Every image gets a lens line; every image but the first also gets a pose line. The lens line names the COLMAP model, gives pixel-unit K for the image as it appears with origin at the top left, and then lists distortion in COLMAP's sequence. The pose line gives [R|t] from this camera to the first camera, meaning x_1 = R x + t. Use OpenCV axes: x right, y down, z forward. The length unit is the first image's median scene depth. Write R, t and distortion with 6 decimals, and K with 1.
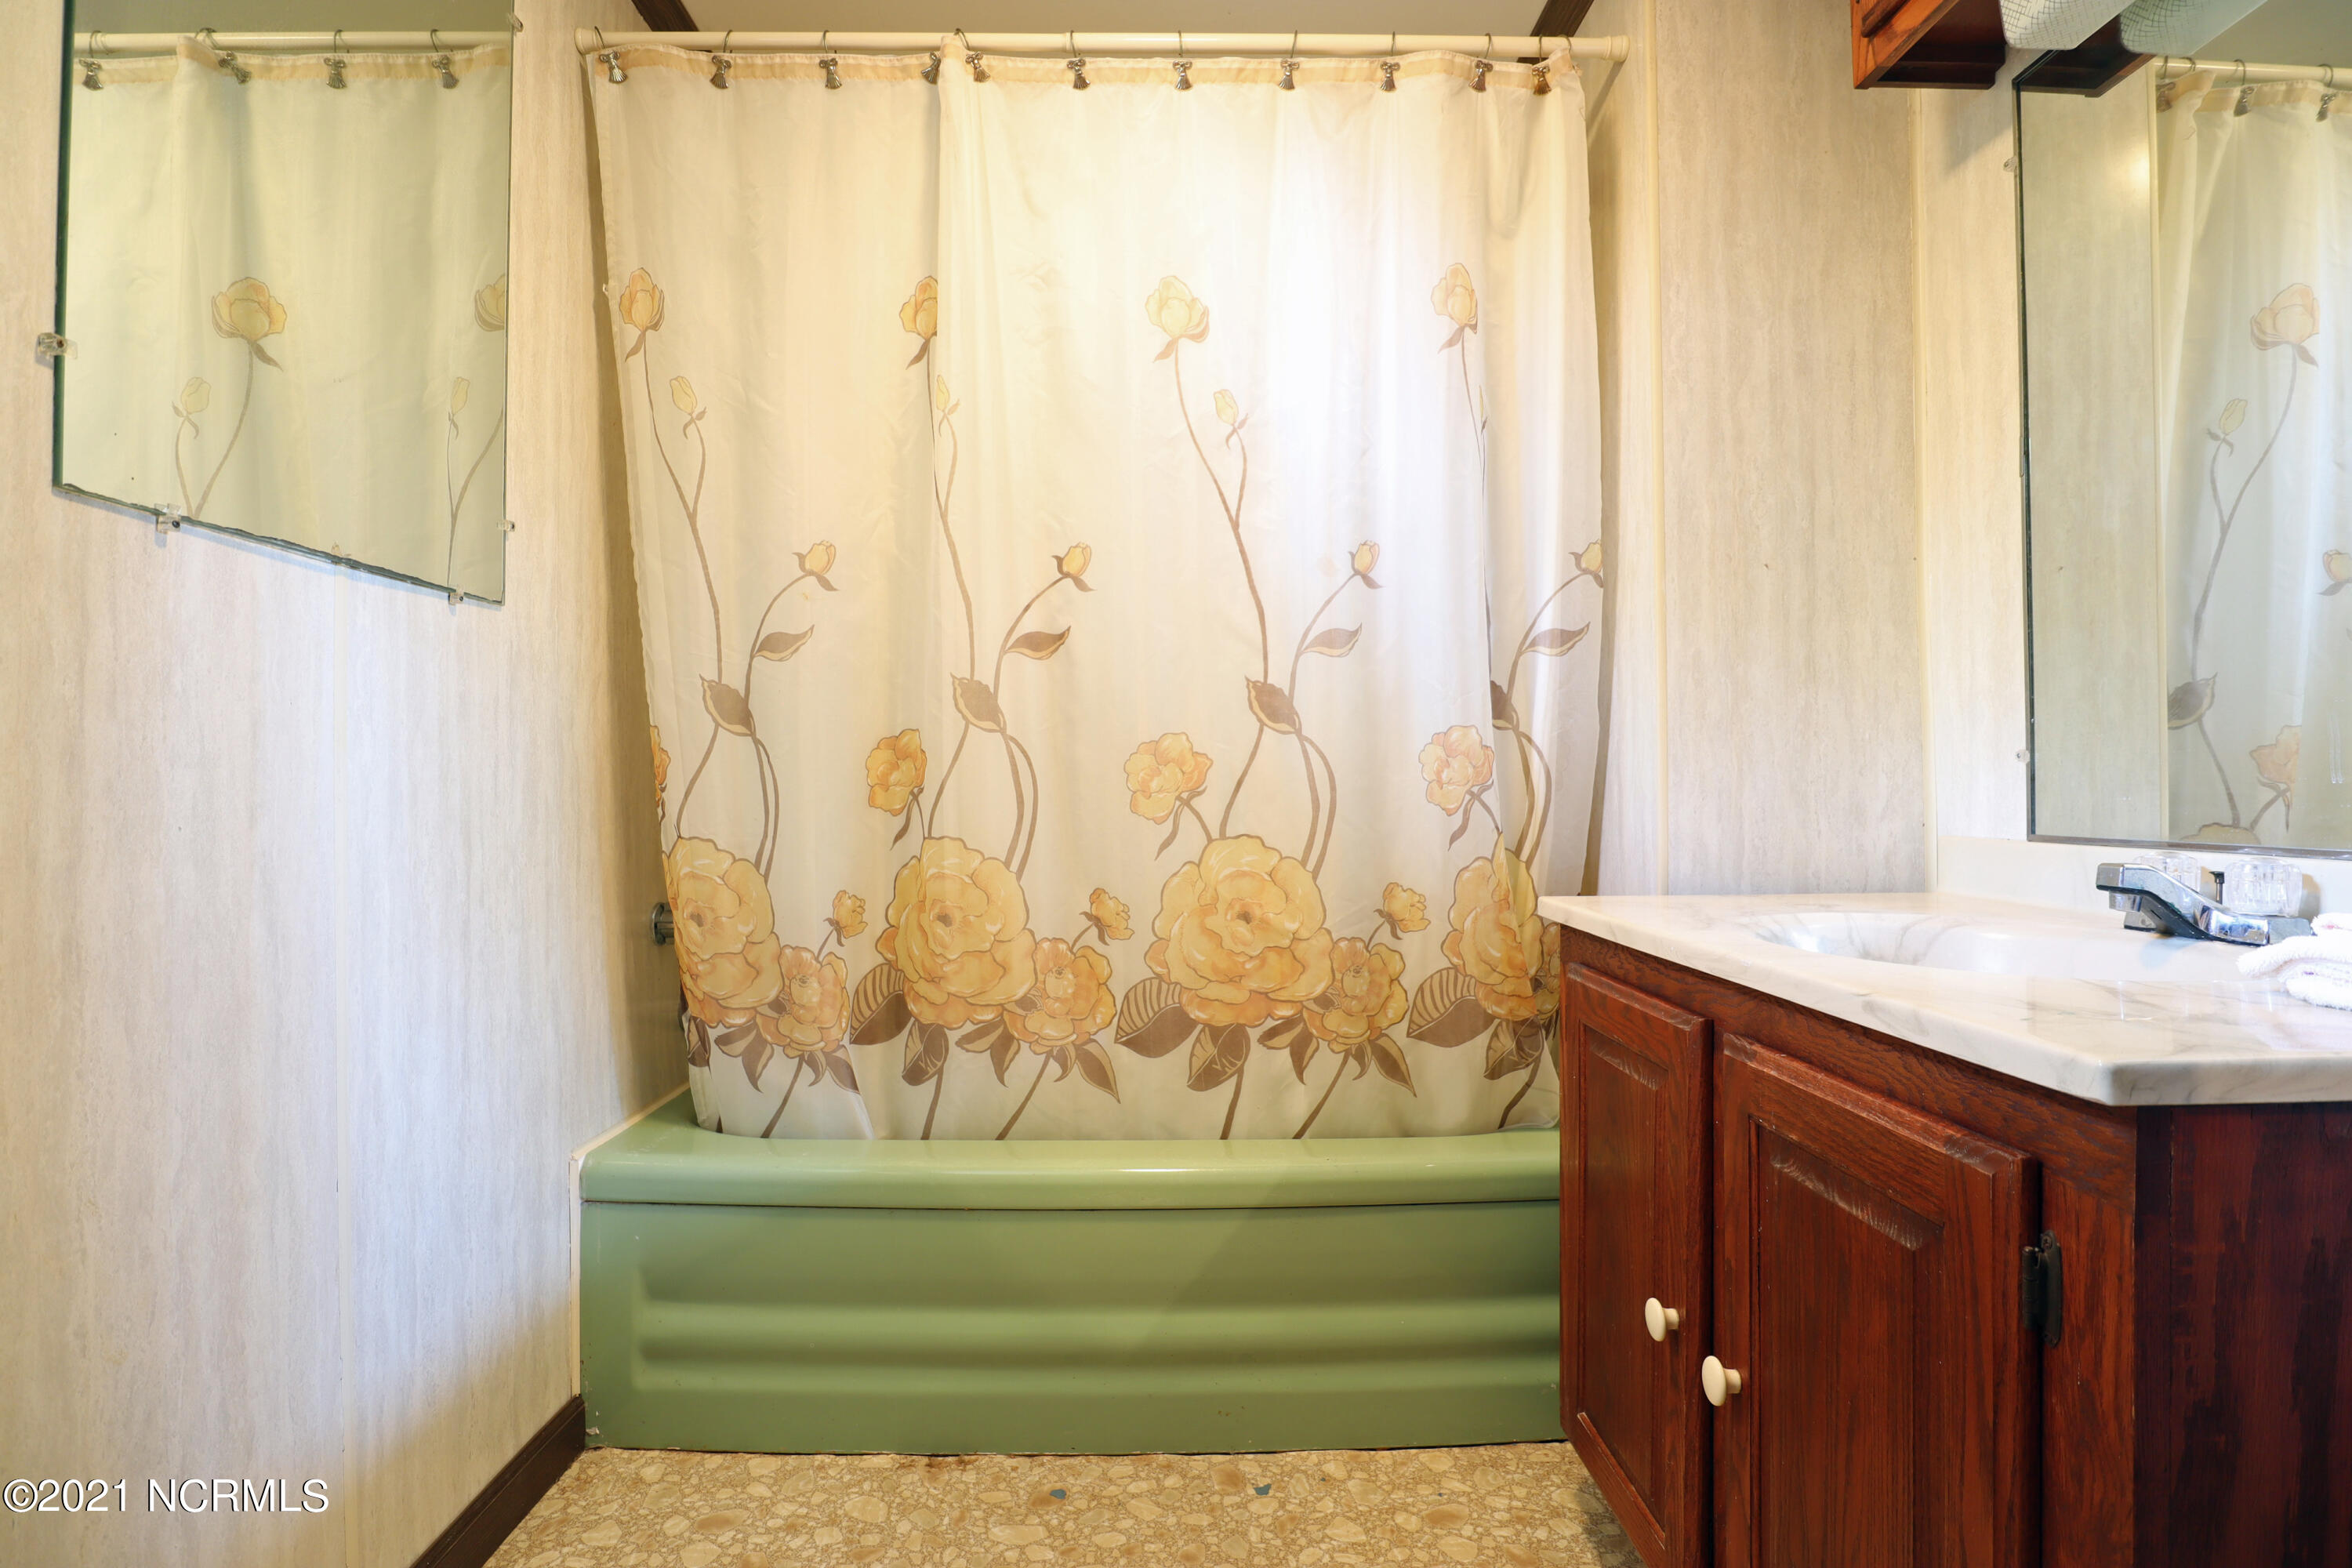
lens RADIAL K [[1213.8, 0, 1192.5], [0, 1213.8, 780.2], [0, 0, 1]] dist [-0.046550, 0.012034]
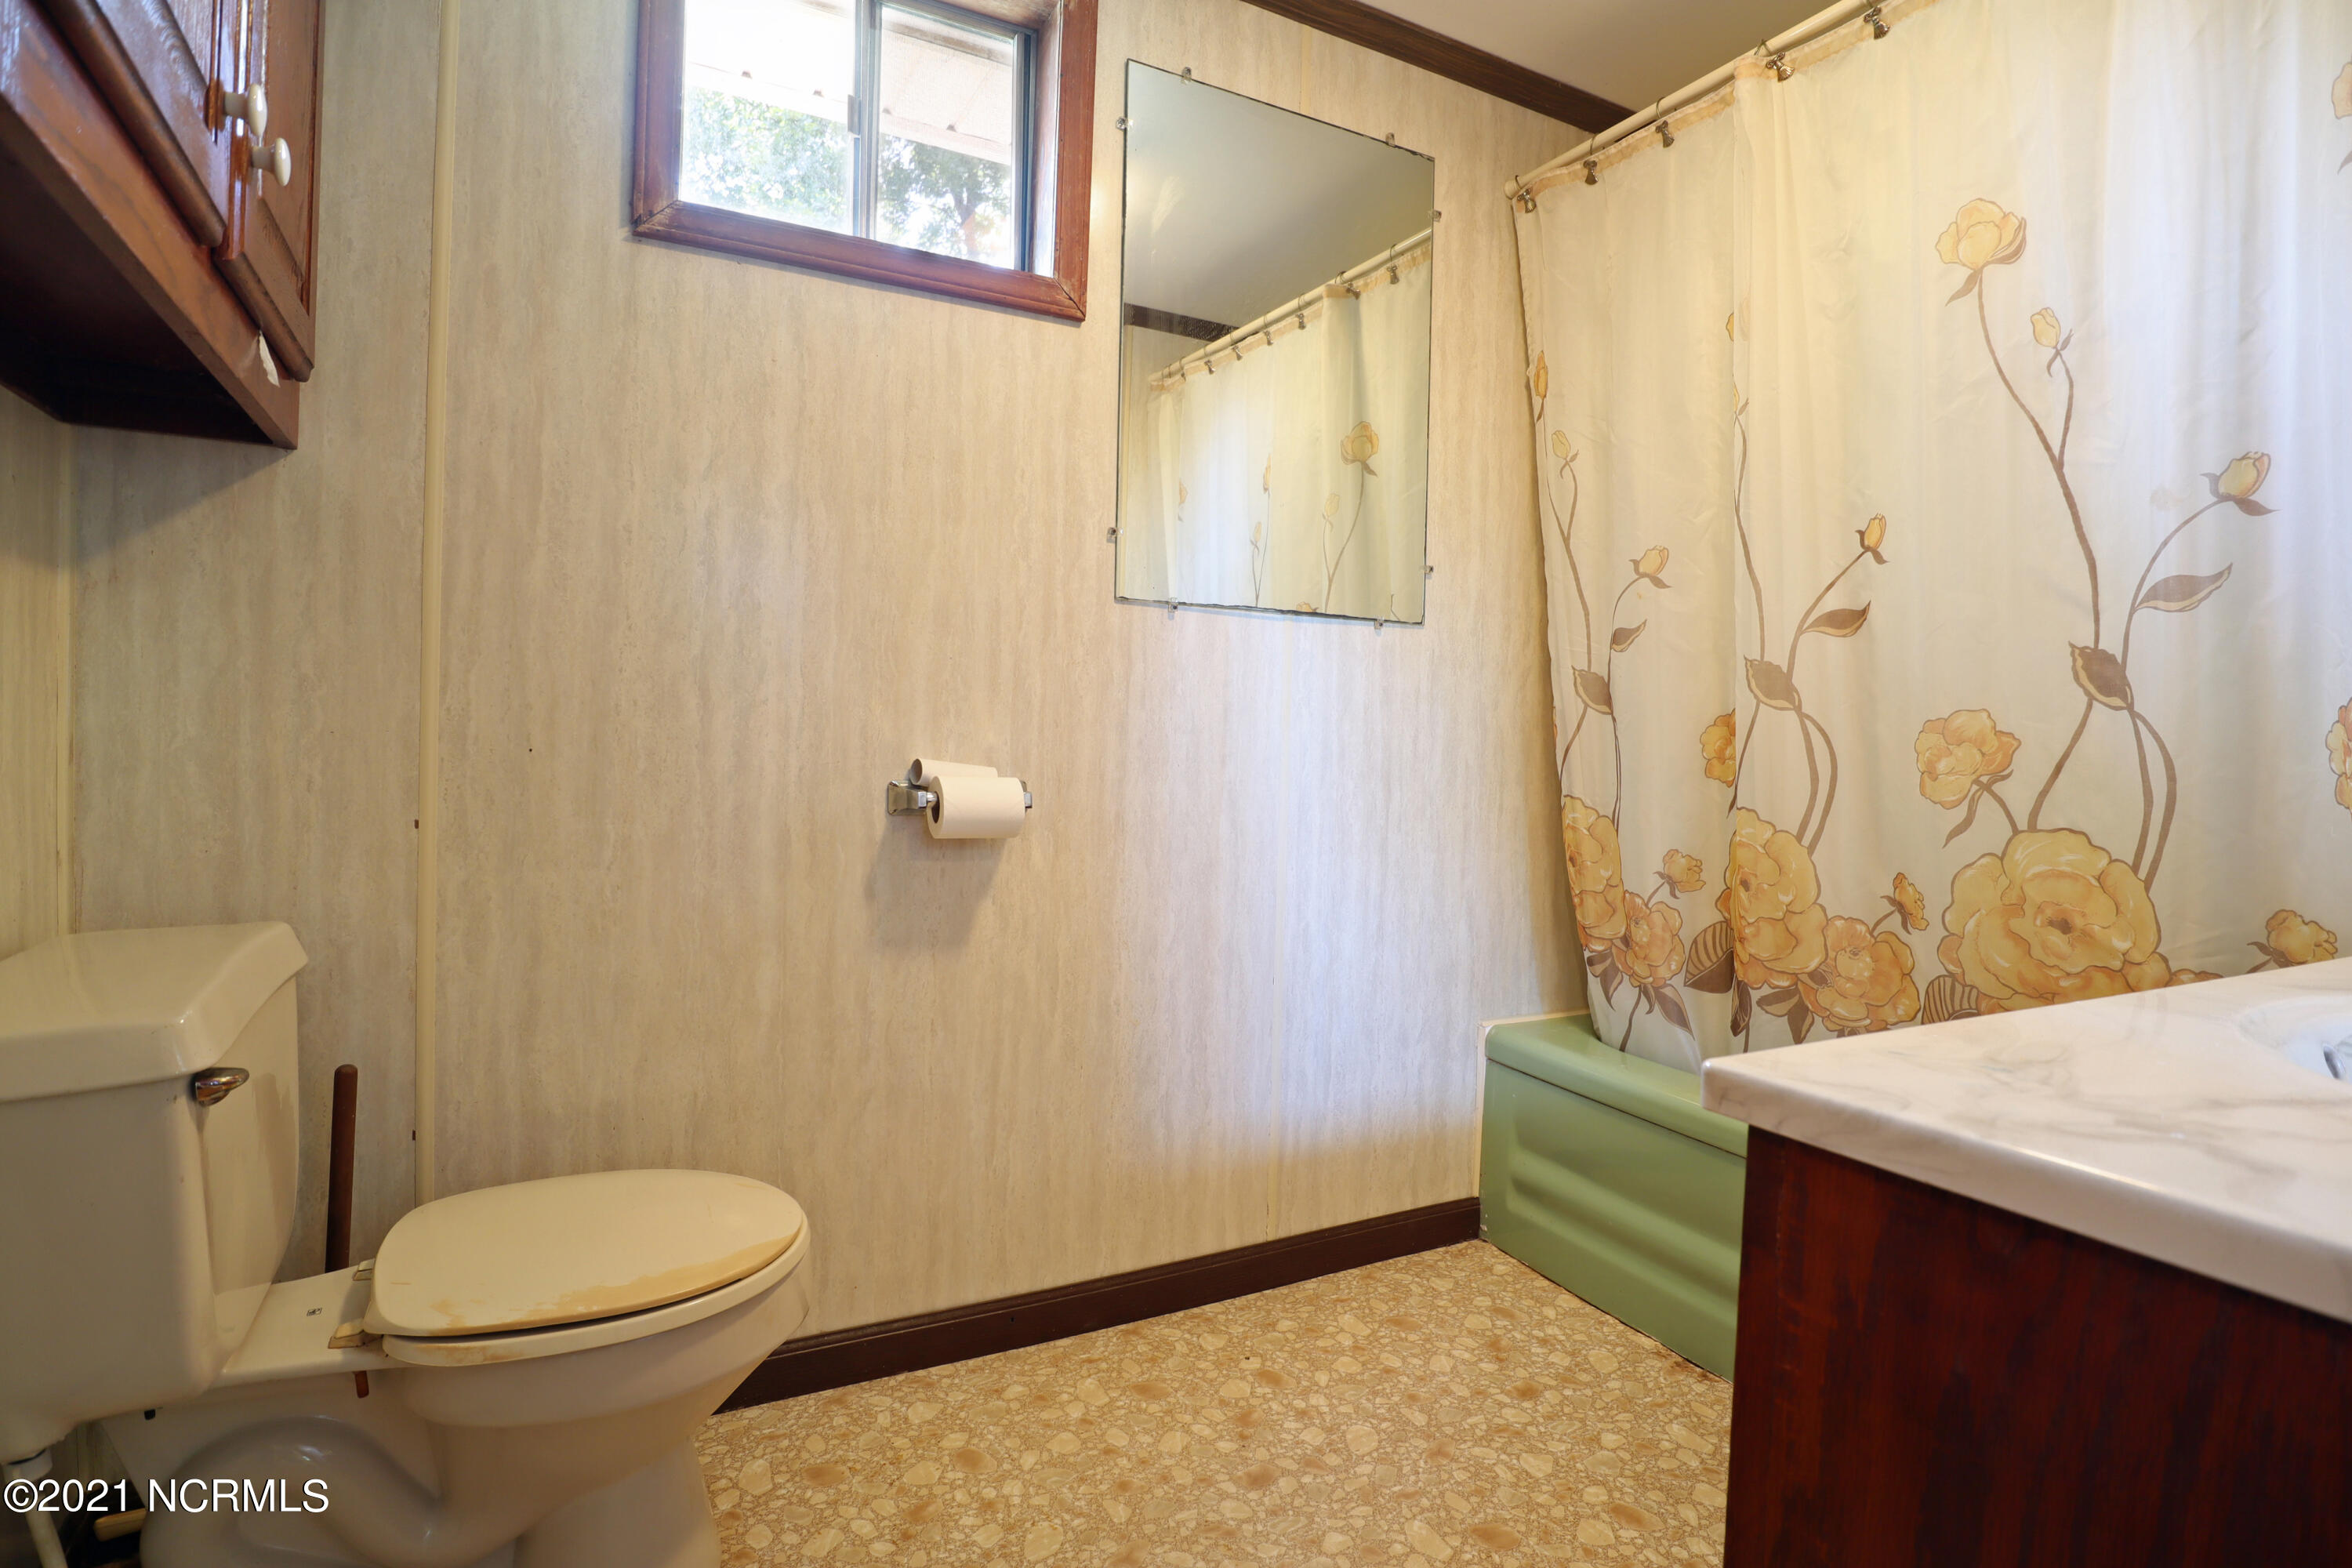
lens RADIAL K [[1213.8, 0, 1160.5], [0, 1213.8, 792.1], [0, 0, 1]] dist [-0.046550, 0.012034]
pose [[0.423284, 0.051730, -0.904519, 0.560353], [-0.025212, 0.998655, 0.045315, -0.002500], [0.905646, 0.003624, 0.424019, 0.080372]]
